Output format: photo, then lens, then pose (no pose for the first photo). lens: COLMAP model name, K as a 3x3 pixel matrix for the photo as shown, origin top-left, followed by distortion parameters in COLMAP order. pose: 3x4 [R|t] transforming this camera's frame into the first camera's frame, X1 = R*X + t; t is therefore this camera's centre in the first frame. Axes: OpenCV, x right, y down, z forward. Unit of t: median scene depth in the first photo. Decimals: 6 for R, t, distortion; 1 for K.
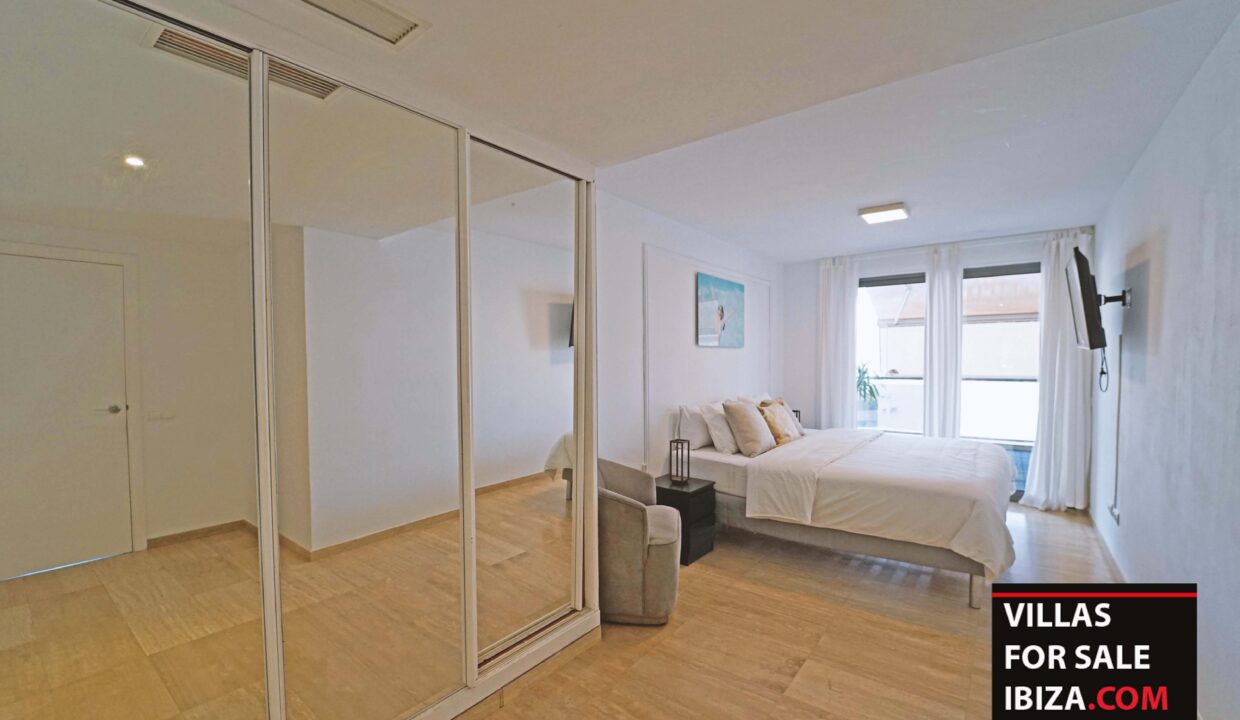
lens RADIAL K [[512.3, 0, 620.1], [0, 512.3, 373.4], [0, 0, 1]] dist [-0.022449, 0.000047]
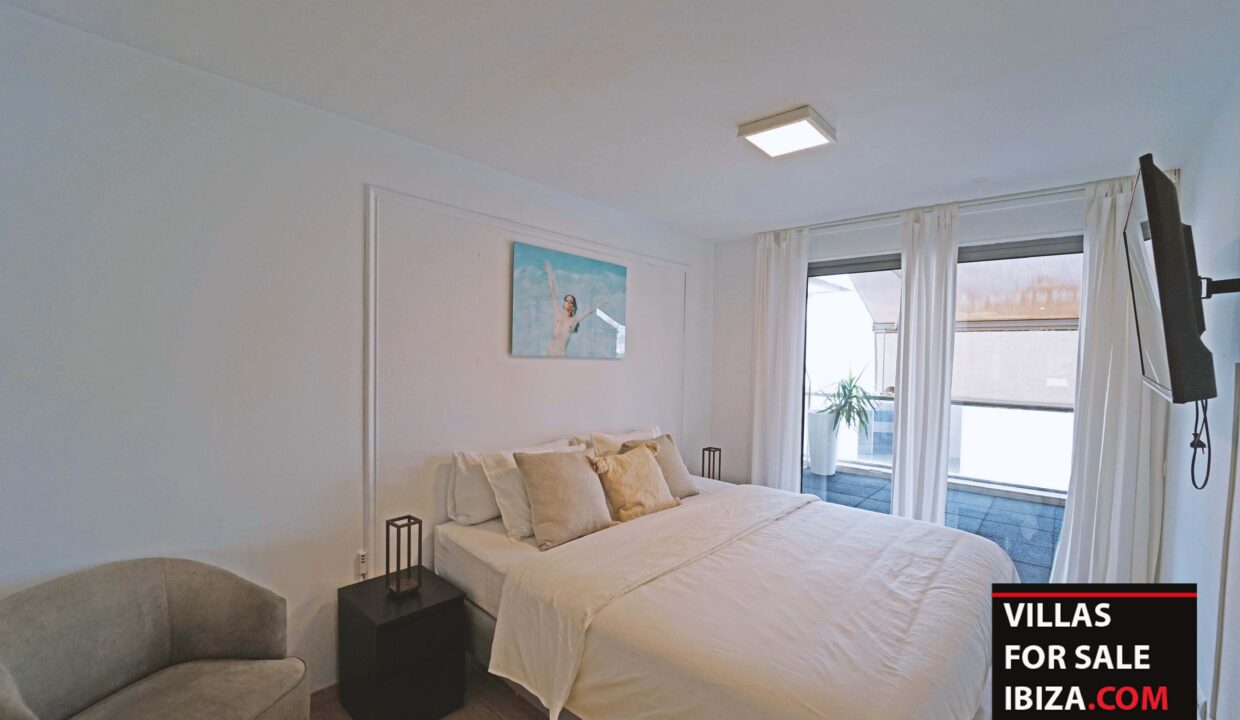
lens RADIAL K [[512.3, 0, 620.1], [0, 512.3, 373.4], [0, 0, 1]] dist [-0.022449, 0.000047]
pose [[0.997199, 0.032575, -0.067331, 0.322581], [-0.032178, 0.999458, 0.006964, -0.039345], [0.067521, -0.004778, 0.997706, 0.355793]]
